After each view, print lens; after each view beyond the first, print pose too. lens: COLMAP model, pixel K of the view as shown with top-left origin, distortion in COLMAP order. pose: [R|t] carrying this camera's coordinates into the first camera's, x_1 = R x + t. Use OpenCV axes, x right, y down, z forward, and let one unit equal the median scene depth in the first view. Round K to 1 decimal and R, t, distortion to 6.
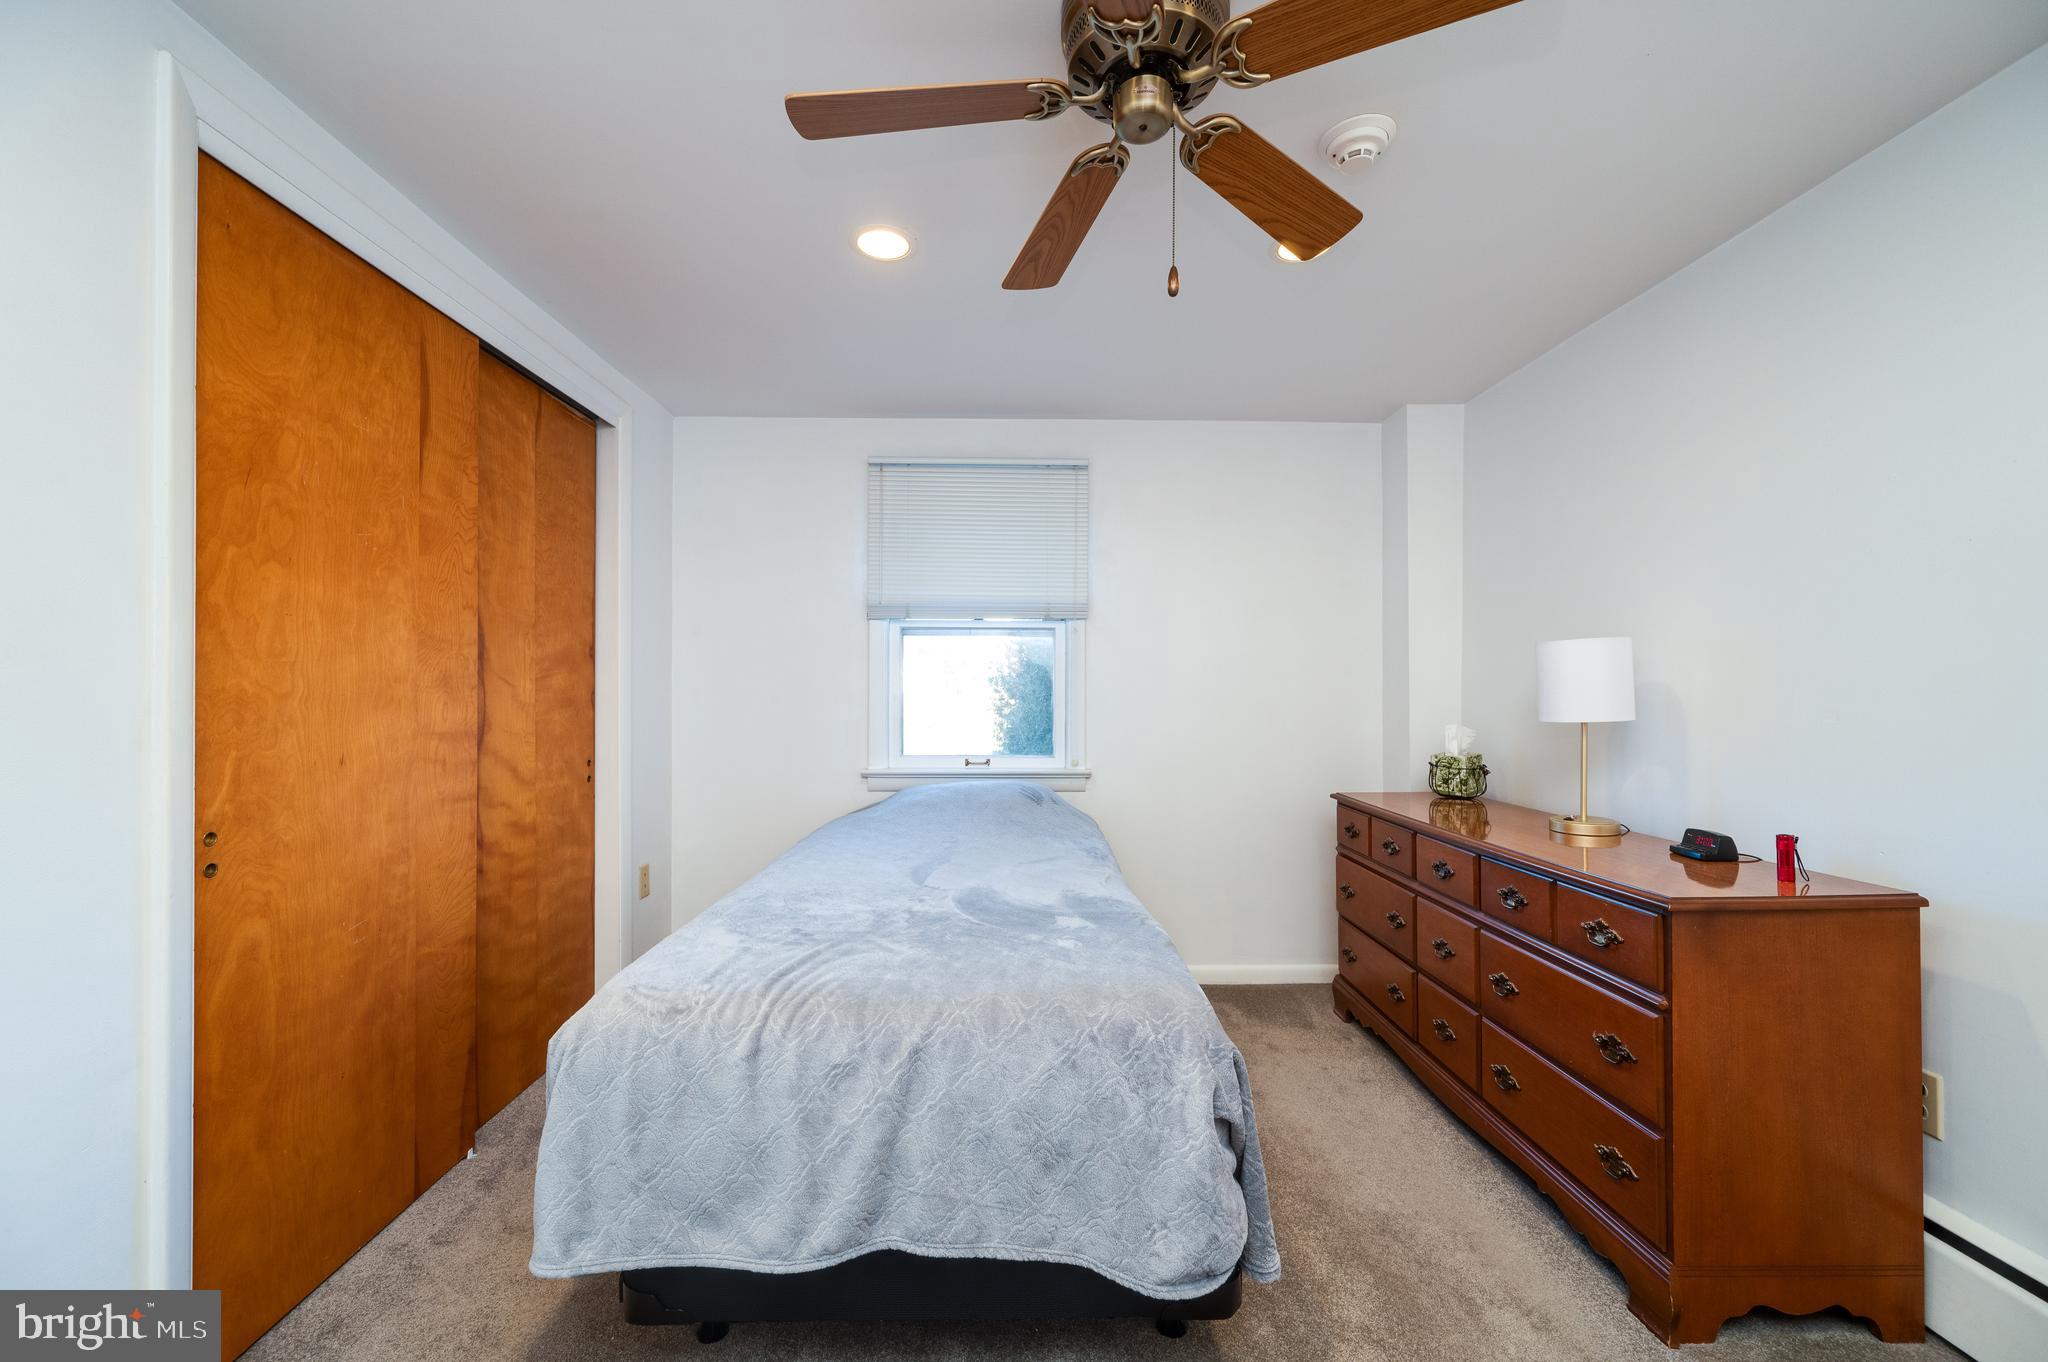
lens RADIAL K [[803.6, 0, 1025.0], [0, 803.6, 687.4], [0, 0, 1]] dist [-0.000357, -0.000163]
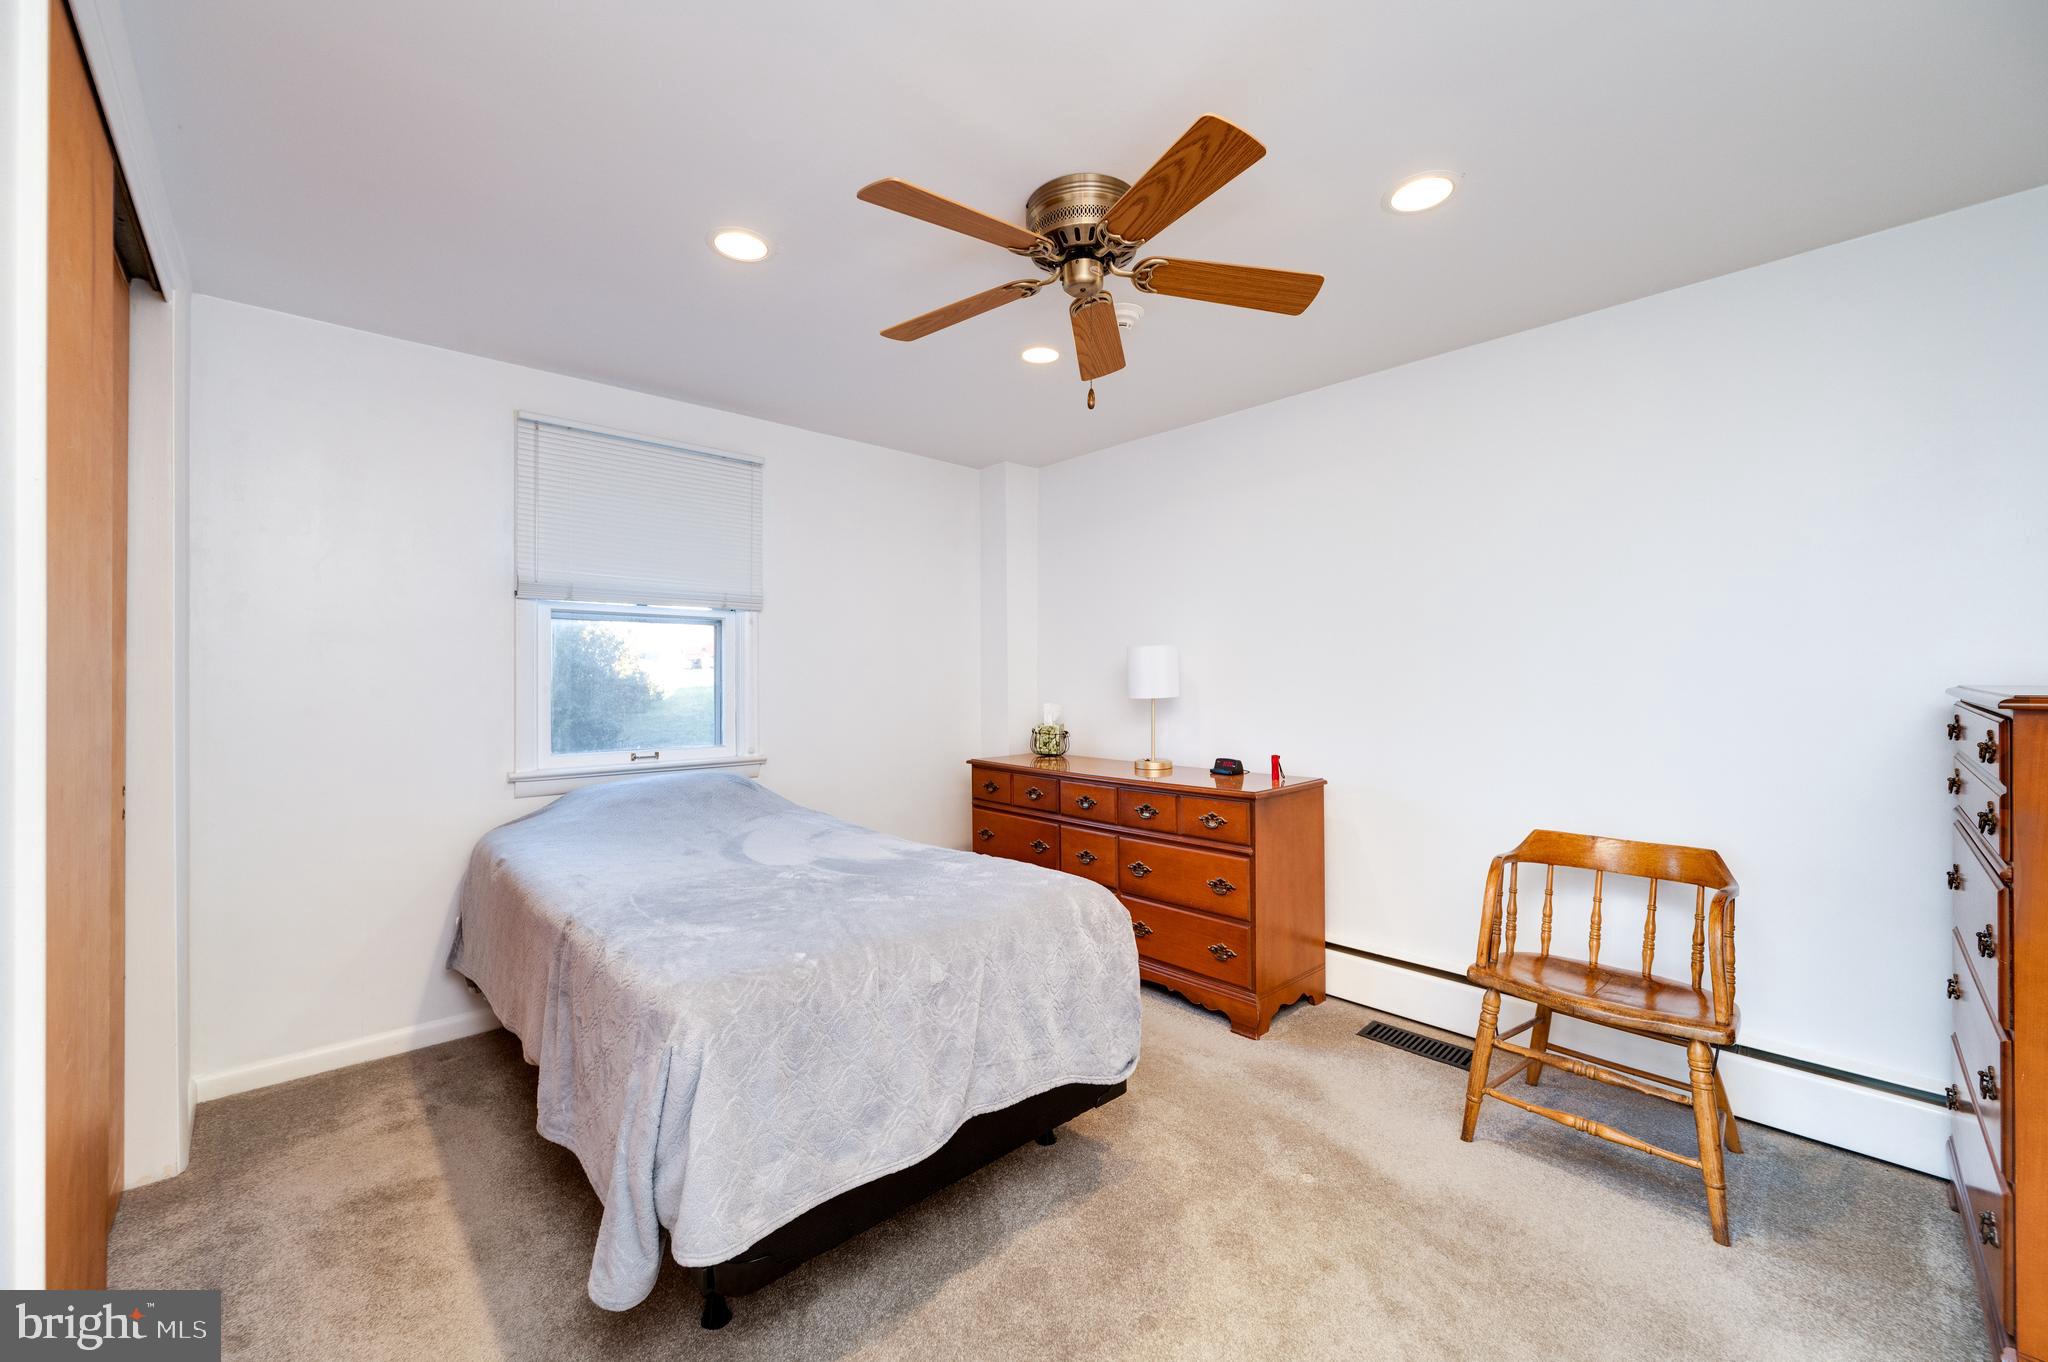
lens RADIAL K [[803.6, 0, 1022.6], [0, 803.6, 673.9], [0, 0, 1]] dist [-0.000357, -0.000163]
pose [[0.749243, -0.000158, 0.662295, -0.544501], [0.001224, 0.999999, -0.001146, -0.002612], [-0.662294, 0.001669, 0.749242, -0.006649]]
